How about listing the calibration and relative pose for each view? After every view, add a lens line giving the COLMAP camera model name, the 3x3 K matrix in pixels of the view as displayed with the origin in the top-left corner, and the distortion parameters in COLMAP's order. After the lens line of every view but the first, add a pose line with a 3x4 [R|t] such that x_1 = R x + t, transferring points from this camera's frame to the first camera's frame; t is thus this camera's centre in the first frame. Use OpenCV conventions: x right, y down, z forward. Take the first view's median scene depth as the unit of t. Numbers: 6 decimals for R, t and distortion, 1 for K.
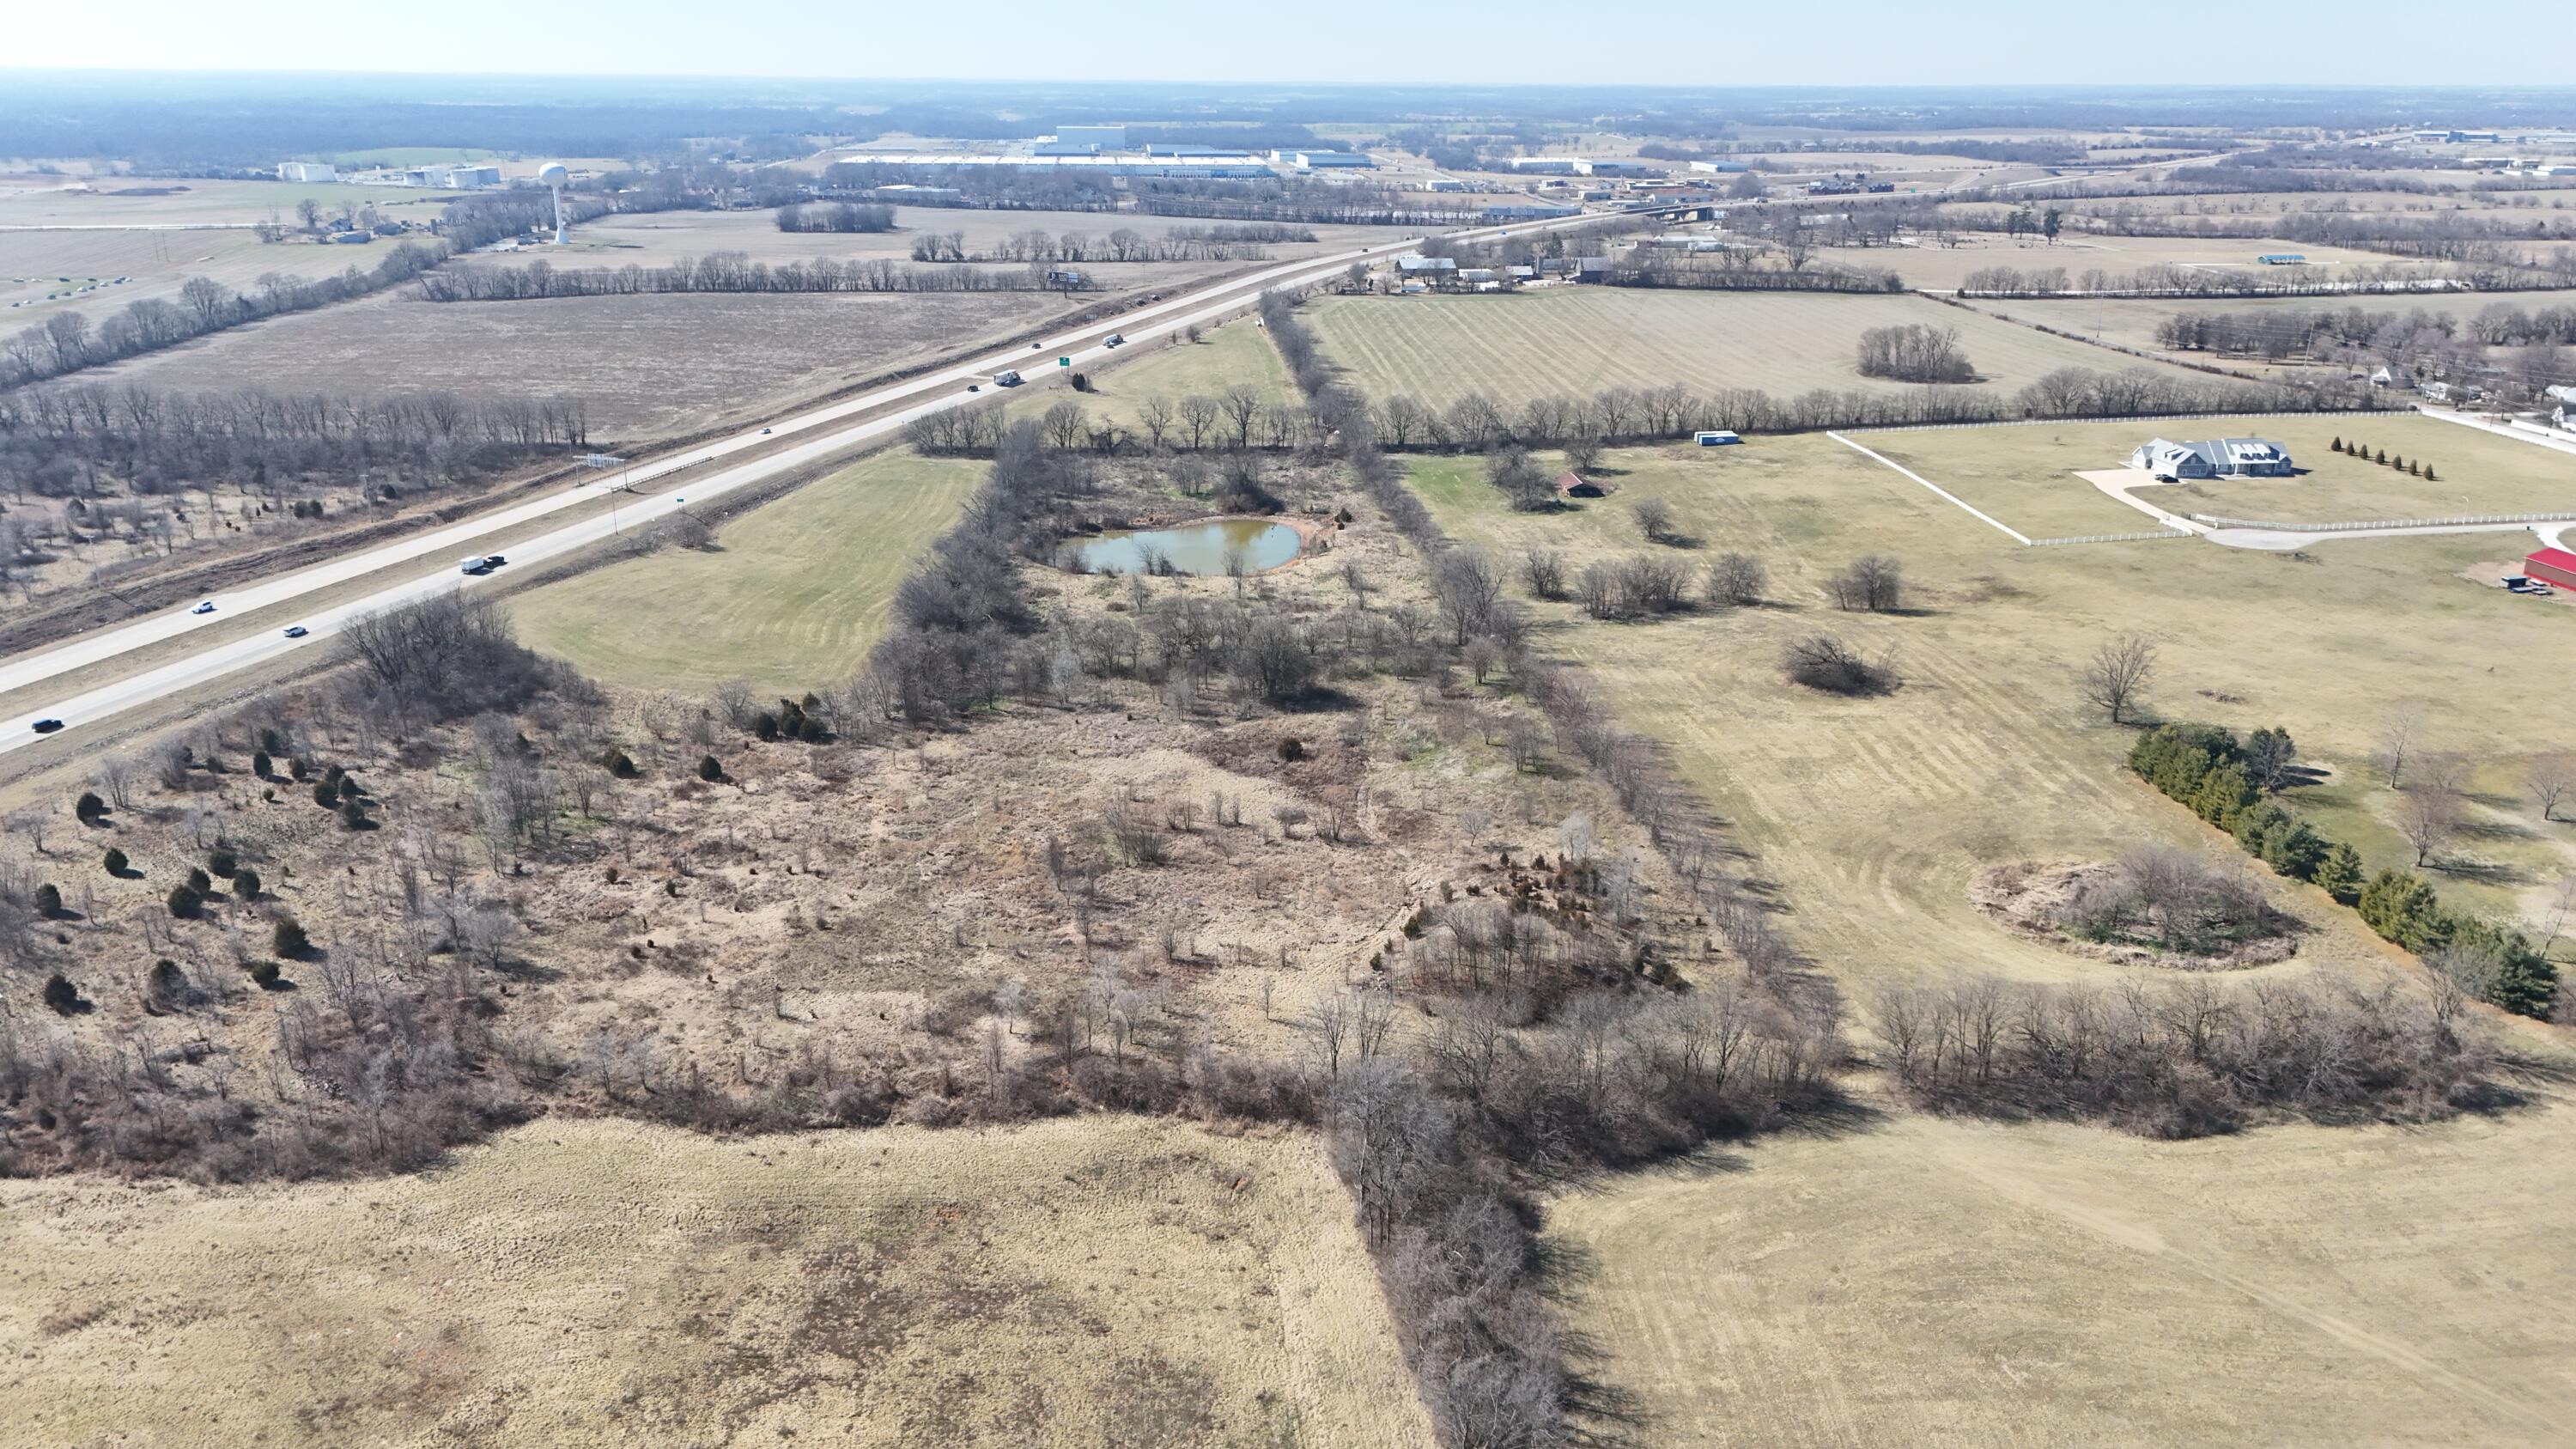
lens RADIAL K [[1881.3, 0, 1295.4], [0, 1881.3, 732.0], [0, 0, 1]] dist [0.076116, -0.080829]
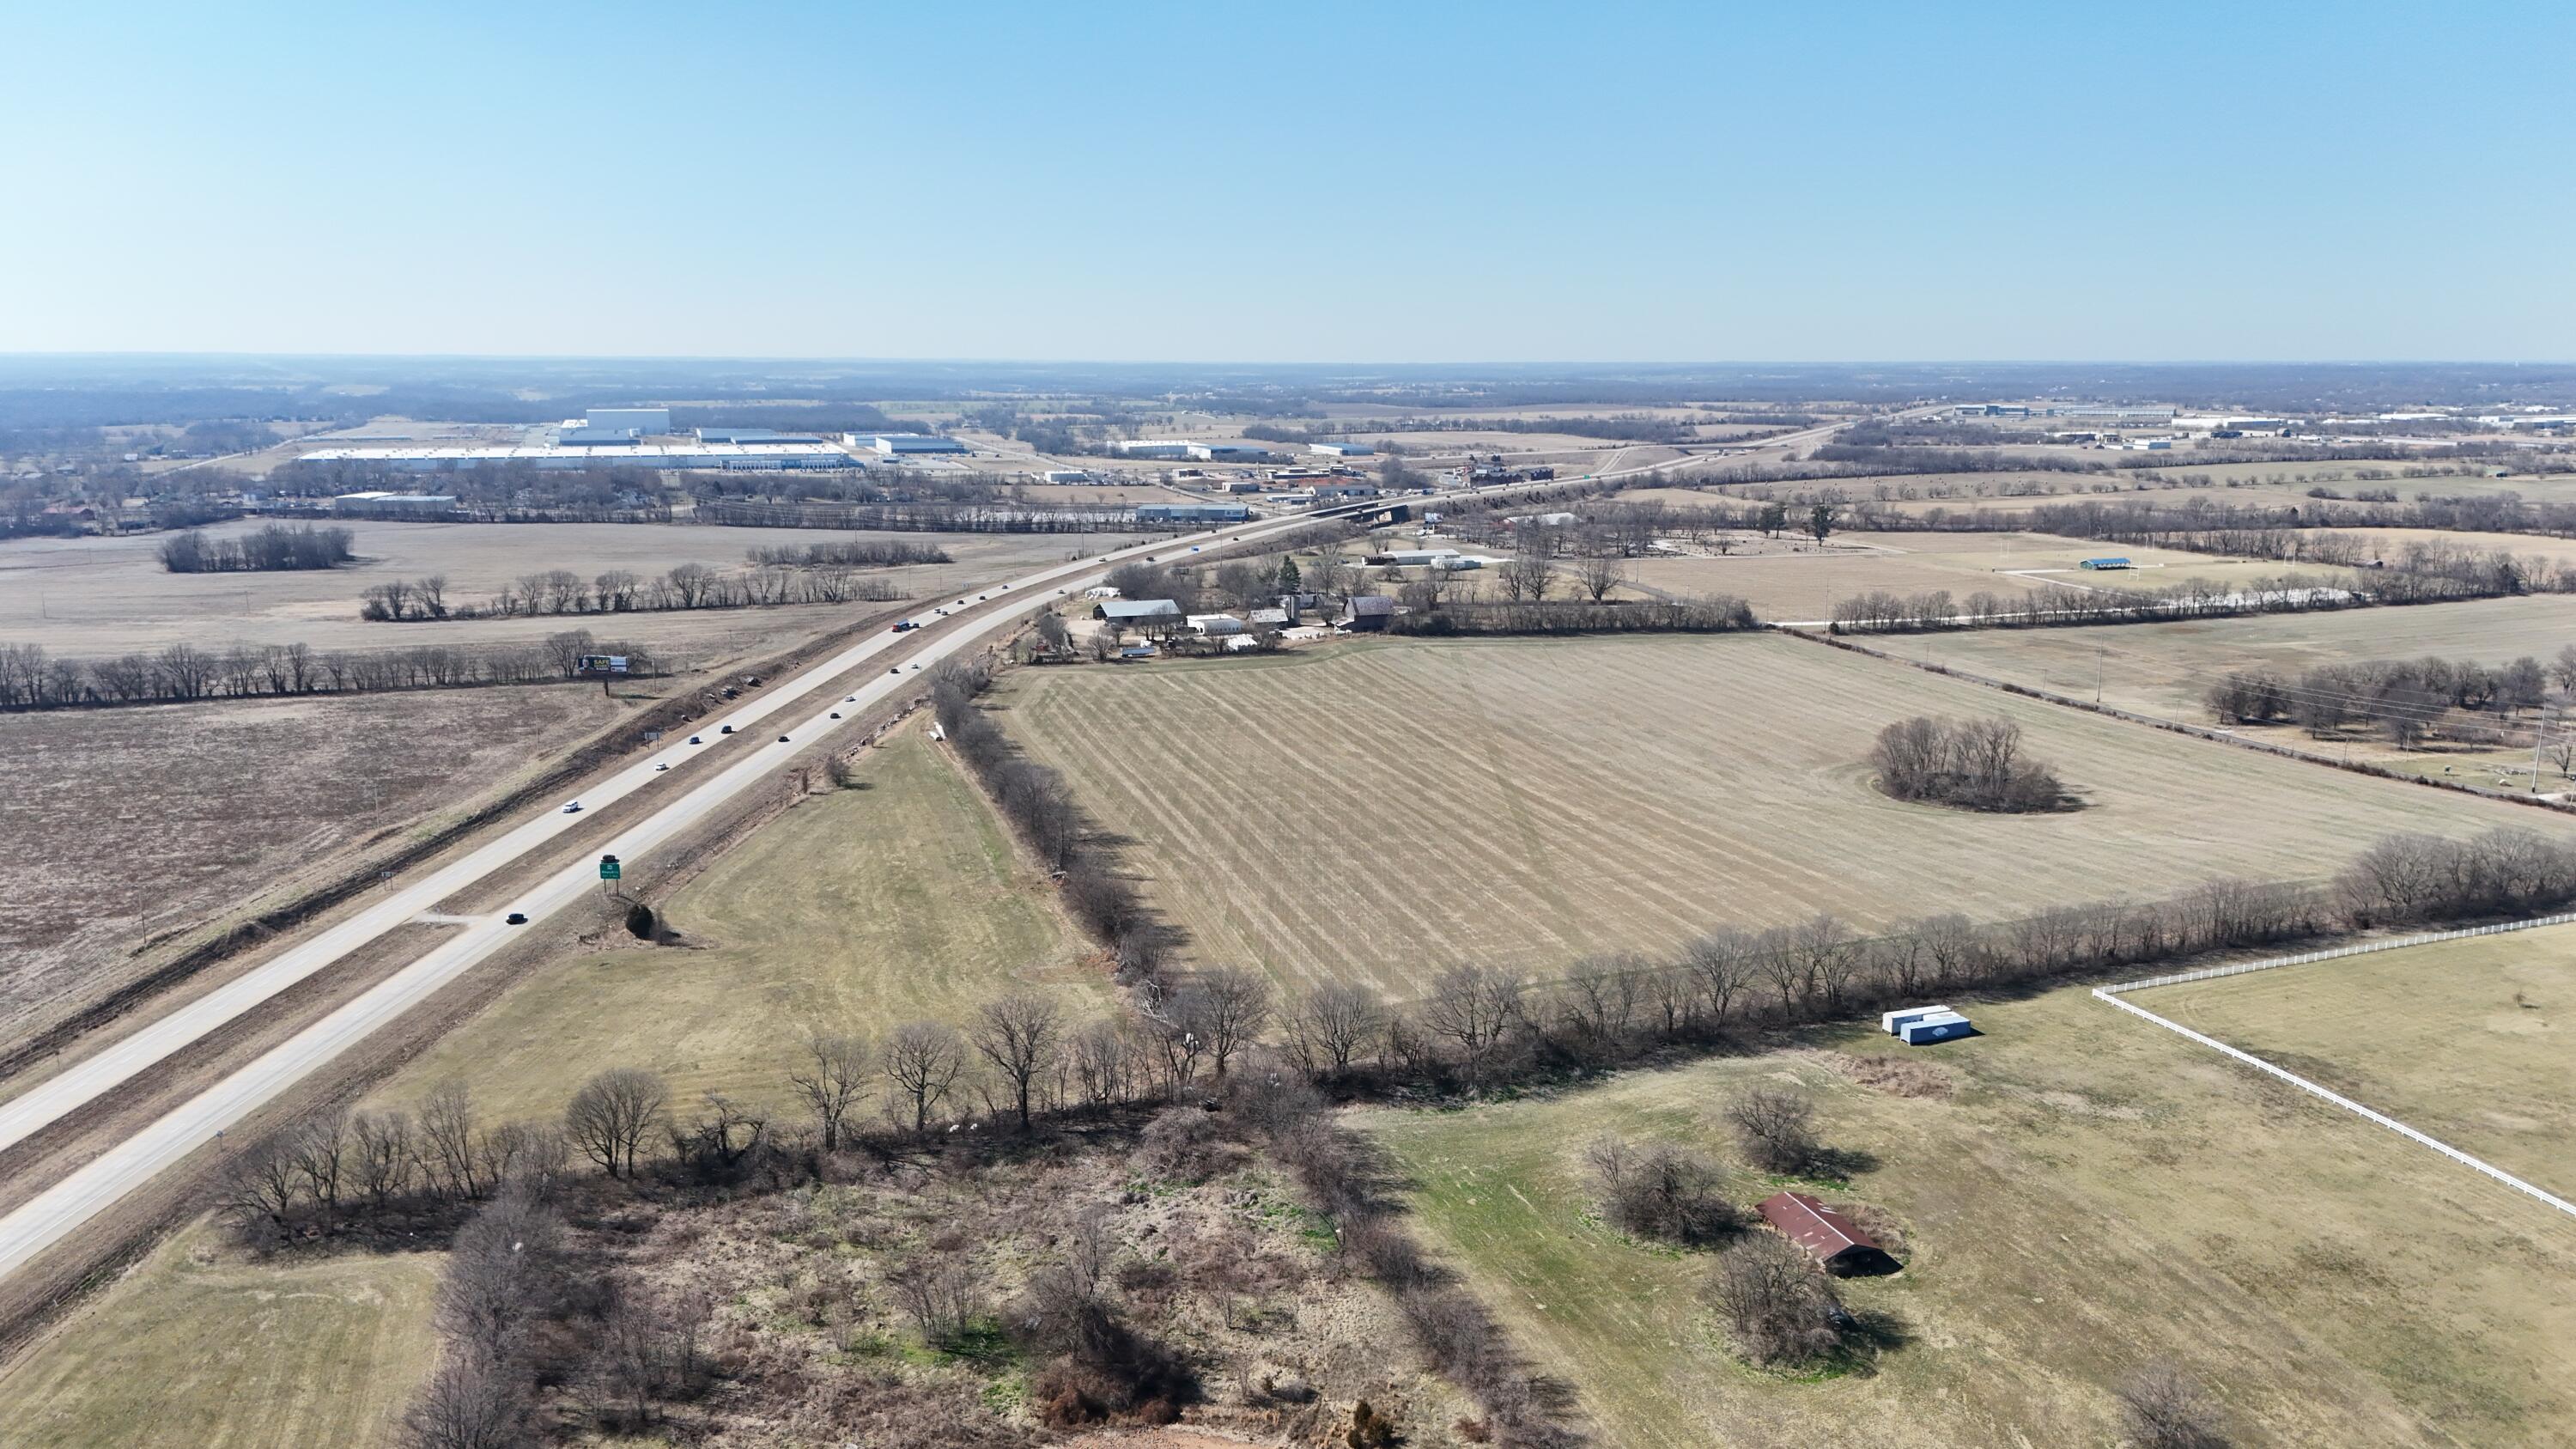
lens RADIAL K [[1881.3, 0, 1295.4], [0, 1881.3, 732.0], [0, 0, 1]] dist [0.076116, -0.080829]
pose [[0.973092, -0.048514, 0.225250, -0.027787], [0.078423, 0.988952, -0.125792, -0.080706], [-0.216659, 0.140072, 0.966146, 0.228788]]
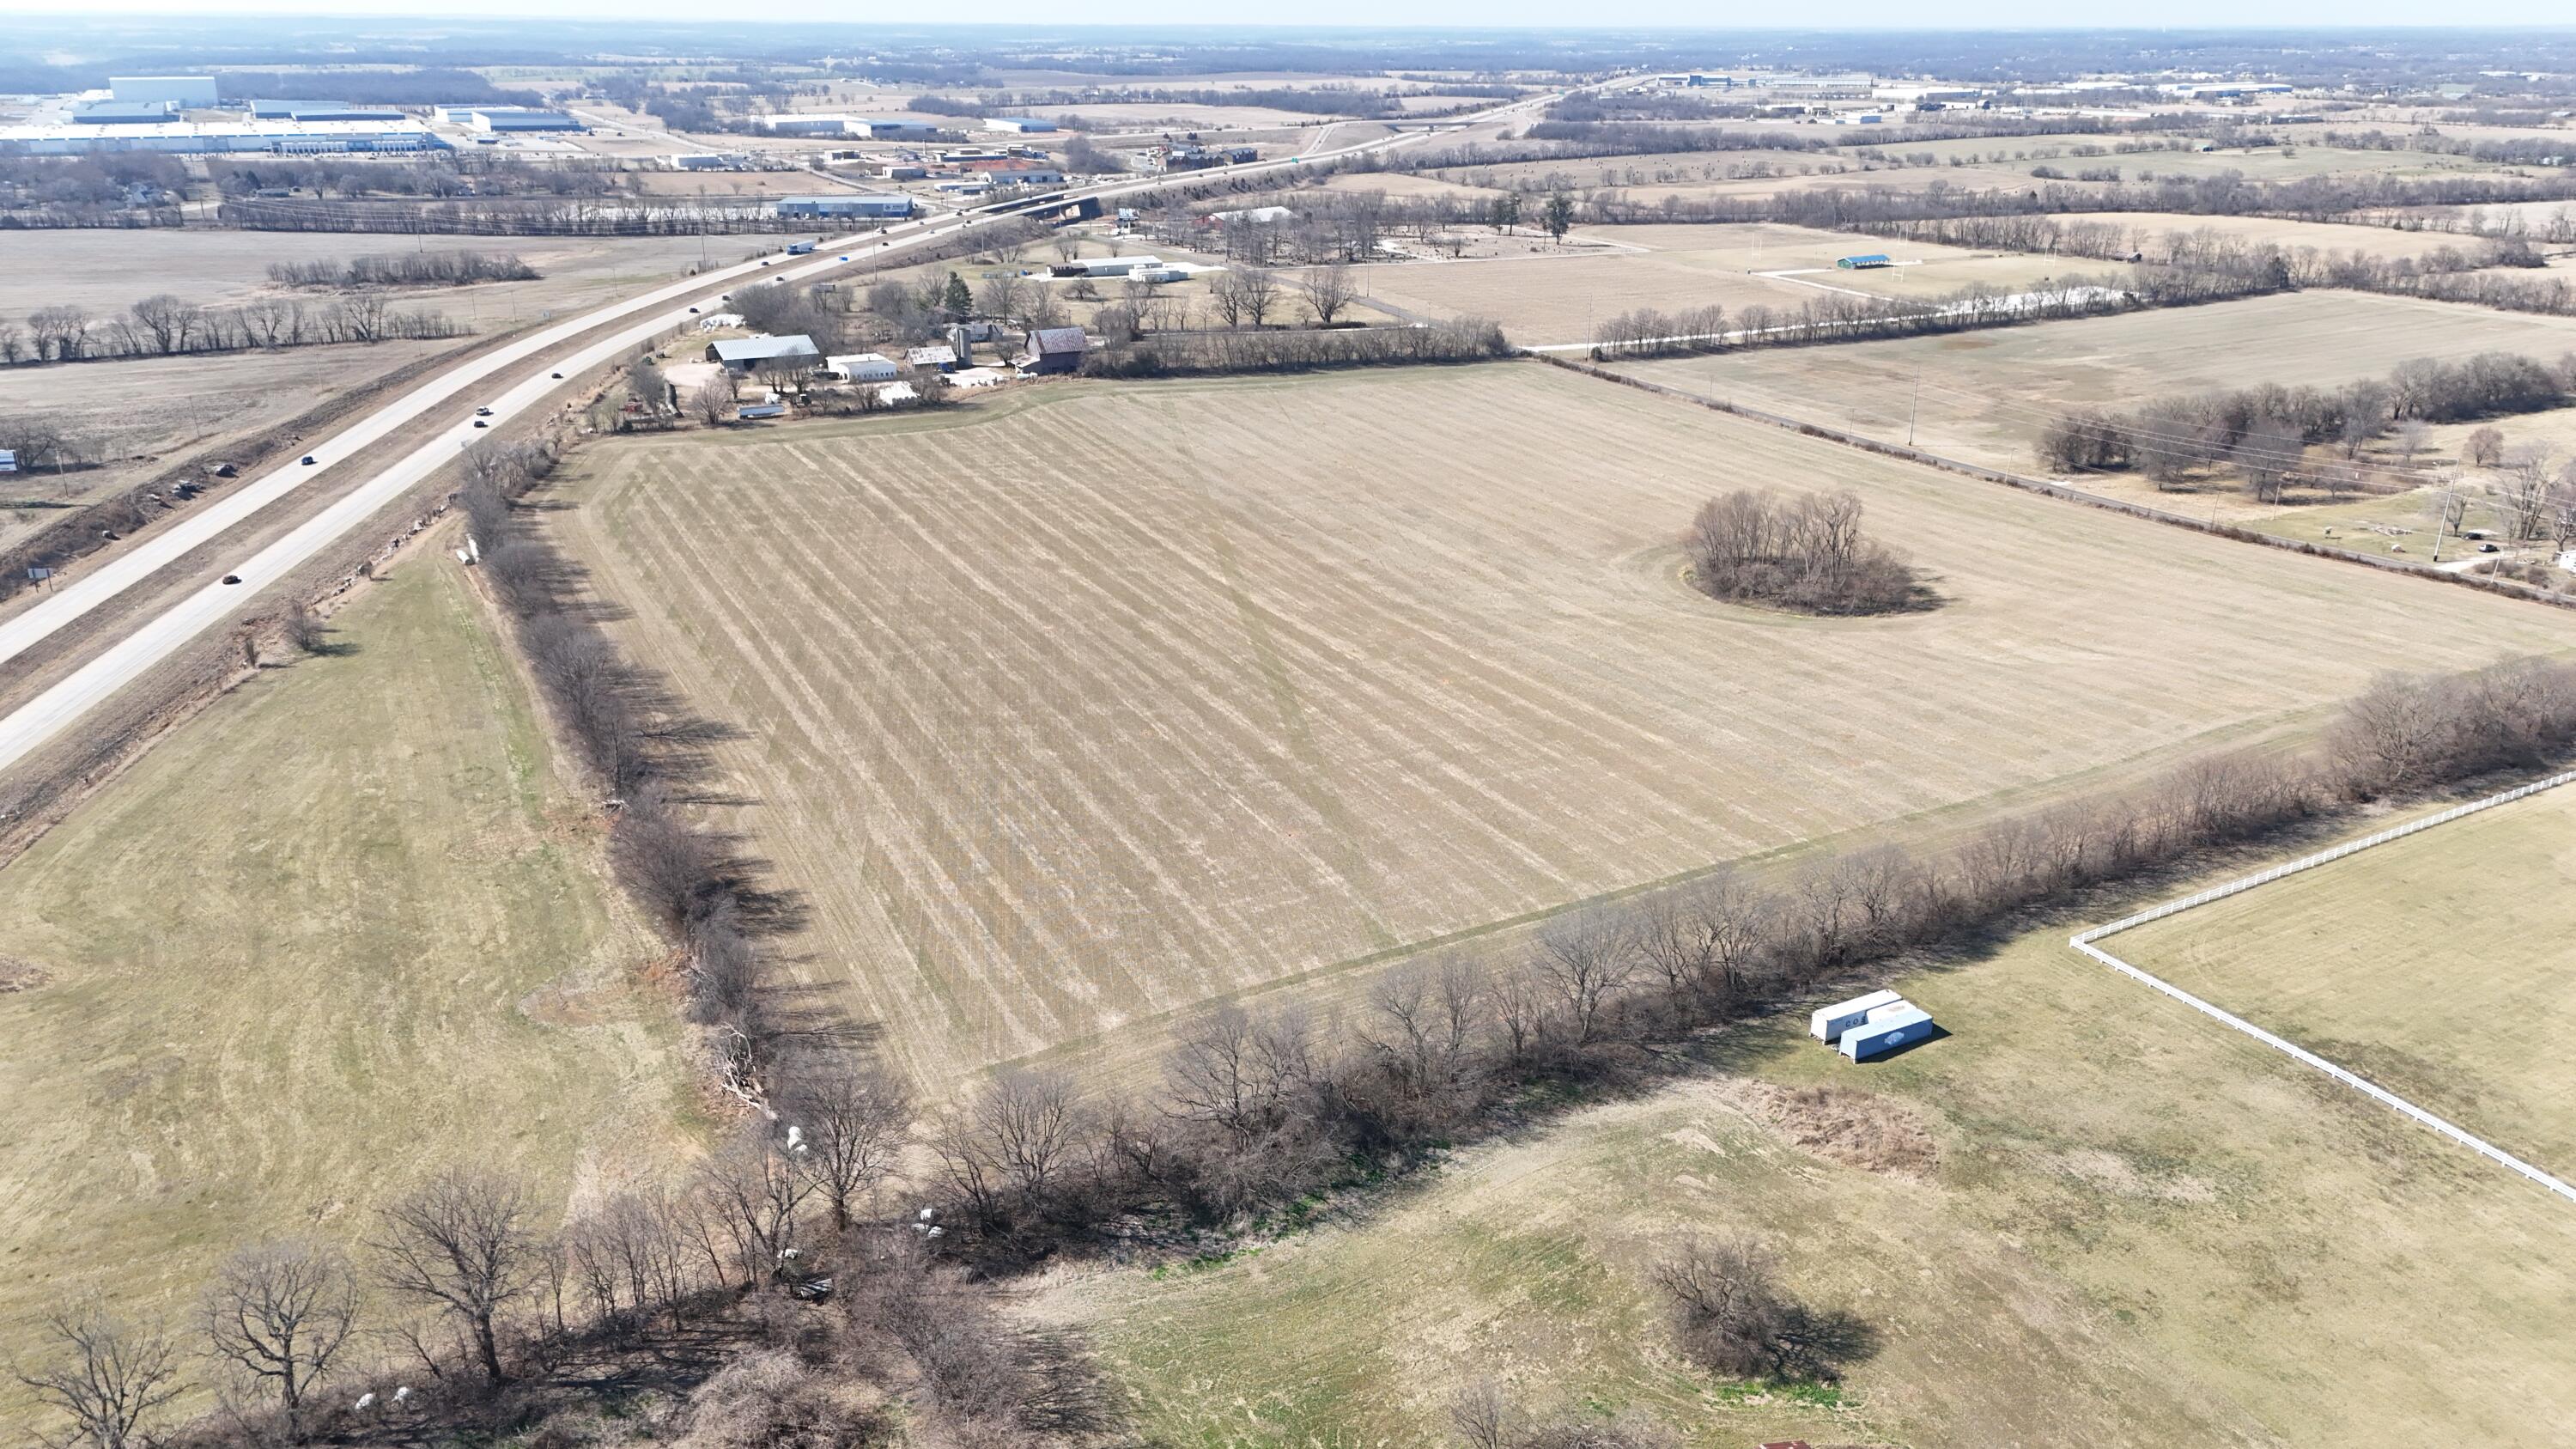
lens RADIAL K [[1881.3, 0, 1295.4], [0, 1881.3, 732.0], [0, 0, 1]] dist [0.076116, -0.080829]
pose [[0.924133, -0.134954, 0.357443, -0.002686], [0.124601, 0.990846, 0.051955, -0.107969], [-0.361182, -0.003476, 0.932489, 0.307463]]
